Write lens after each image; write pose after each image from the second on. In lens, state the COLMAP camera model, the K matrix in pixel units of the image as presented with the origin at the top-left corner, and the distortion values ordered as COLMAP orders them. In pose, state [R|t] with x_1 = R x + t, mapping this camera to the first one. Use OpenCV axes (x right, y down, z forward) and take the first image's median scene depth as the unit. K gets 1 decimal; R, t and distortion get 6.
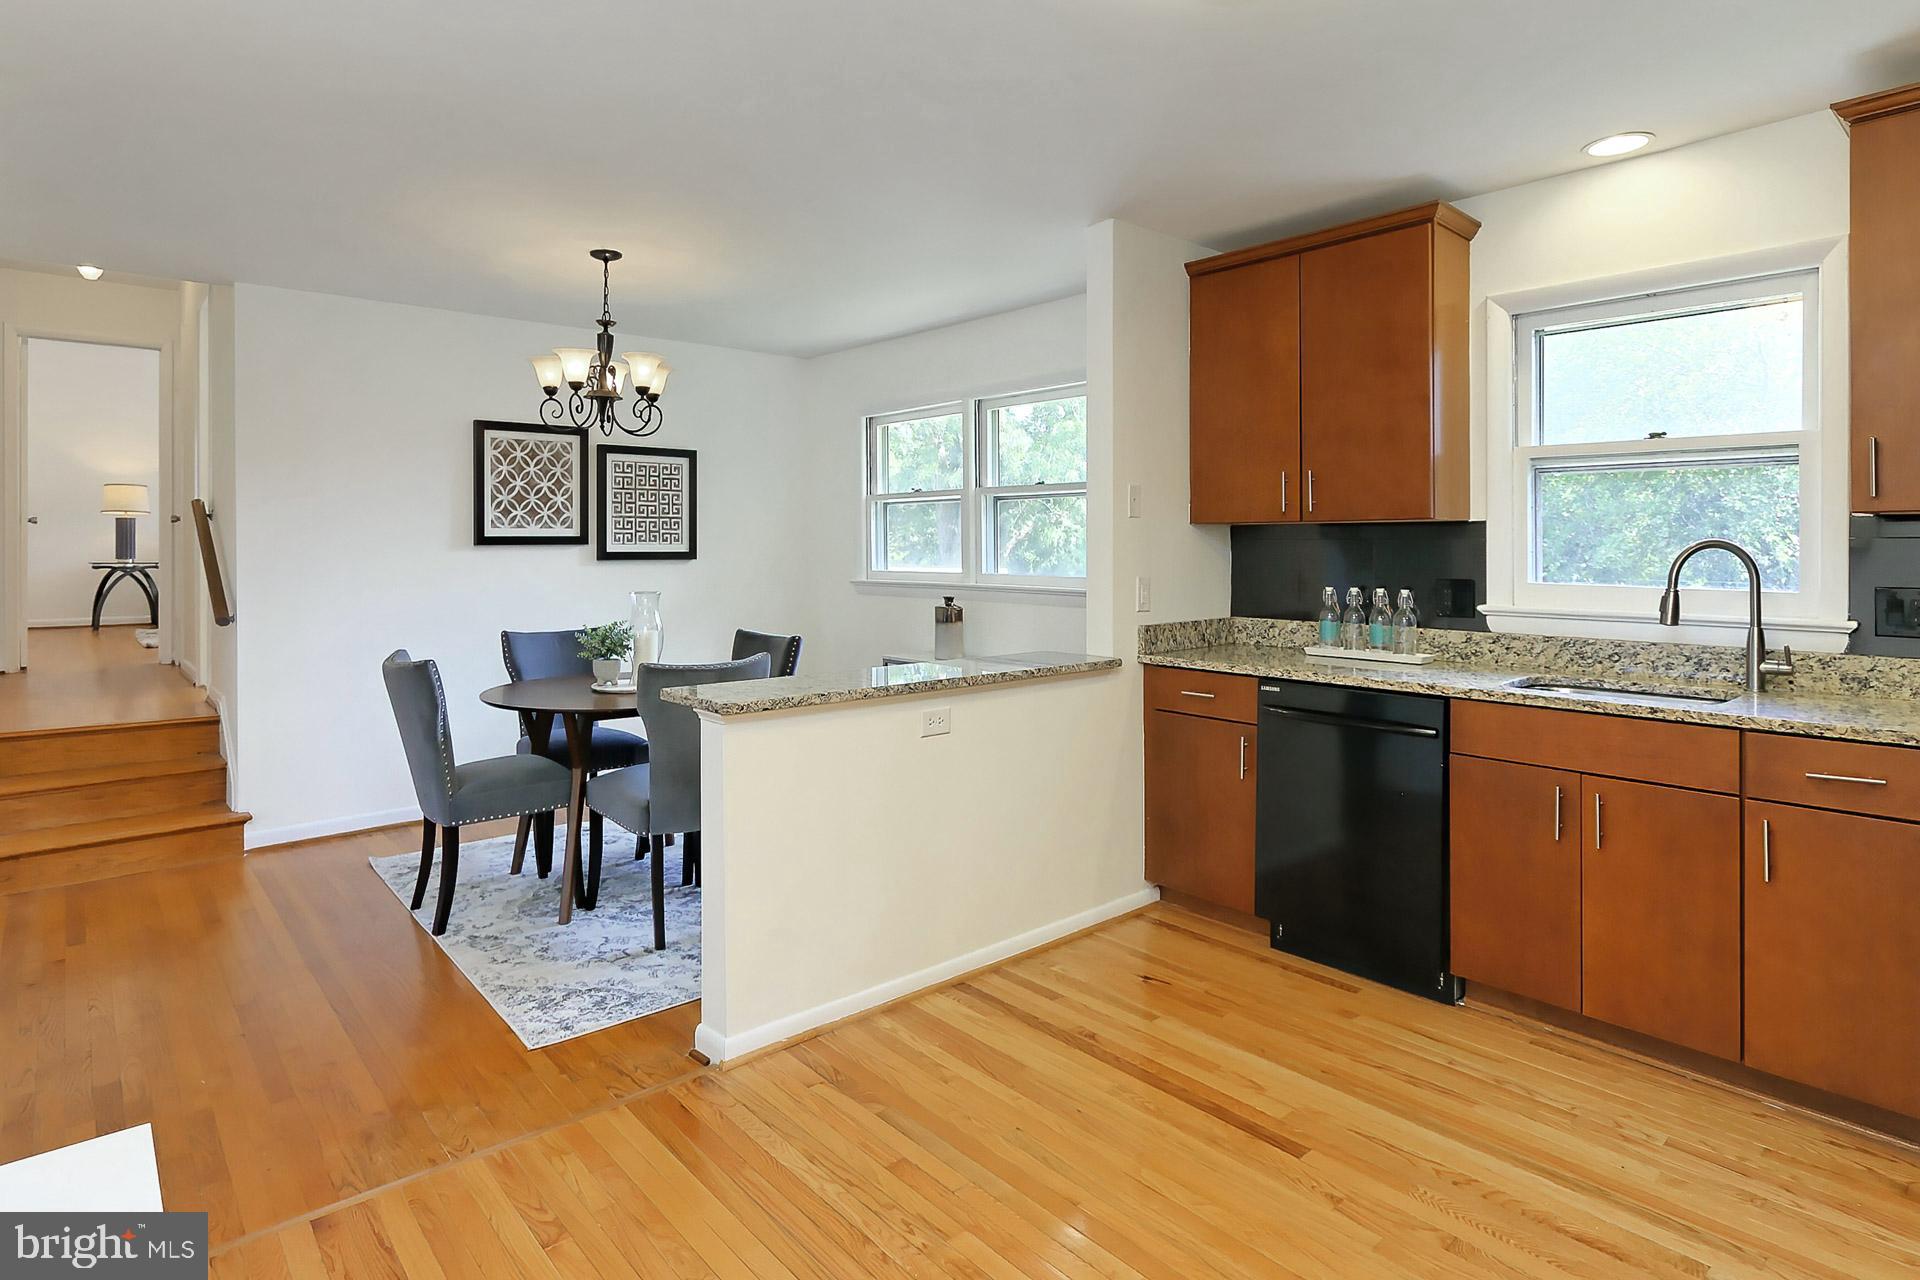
lens RADIAL K [[1065.9, 0, 816.0], [0, 1065.9, 537.9], [0, 0, 1]] dist [-0.020274, 0.002189]
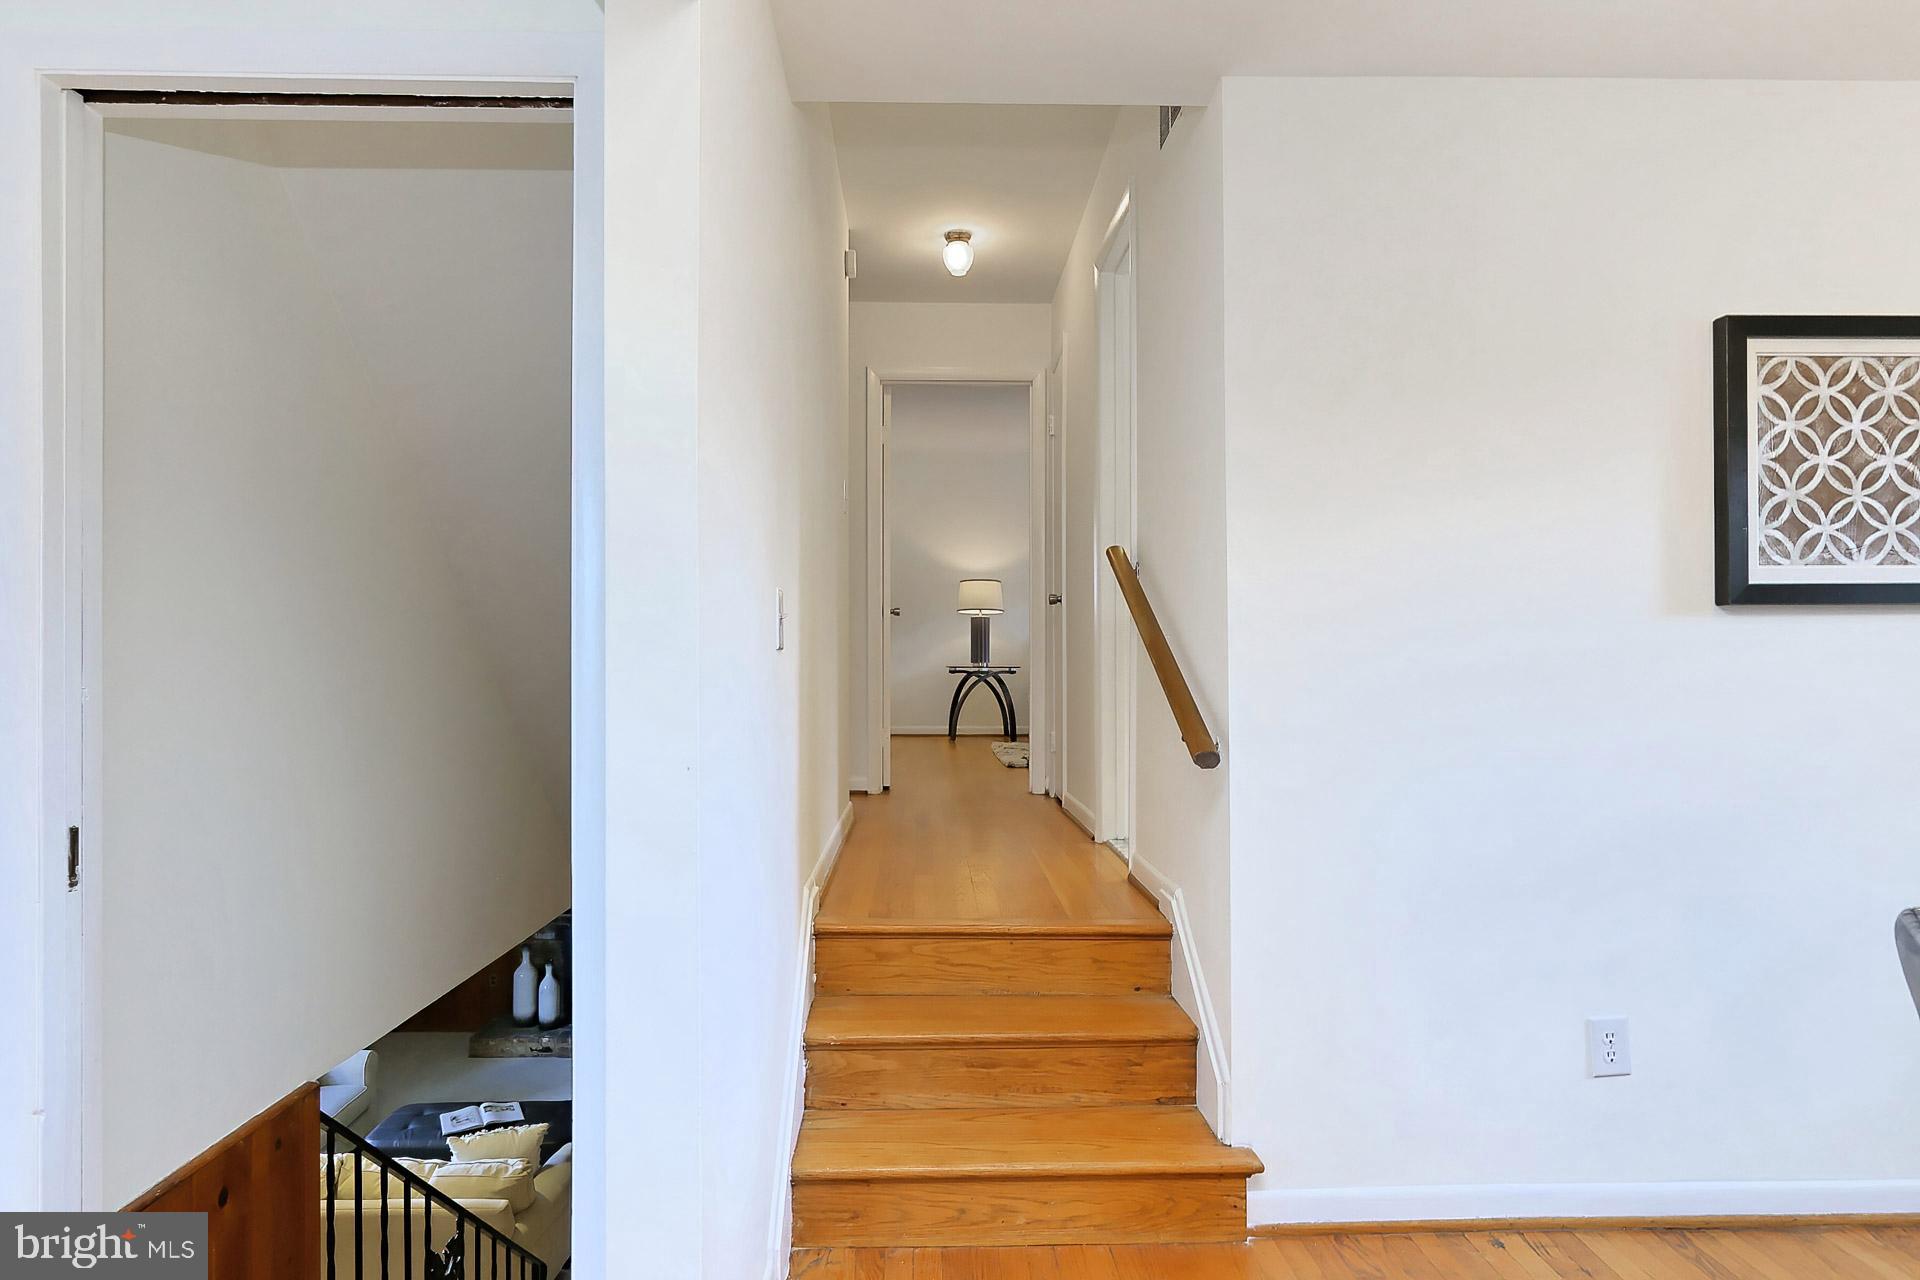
lens RADIAL K [[1150.1, 0, 961.7], [0, 1150.1, 652.2], [0, 0, 1]] dist [-0.001764, 0.000321]
pose [[0.835034, -0.000200, -0.550198, -0.314538], [0.000859, 0.999999, 0.000940, 0.024820], [0.550197, -0.001257, 0.835034, 0.426439]]
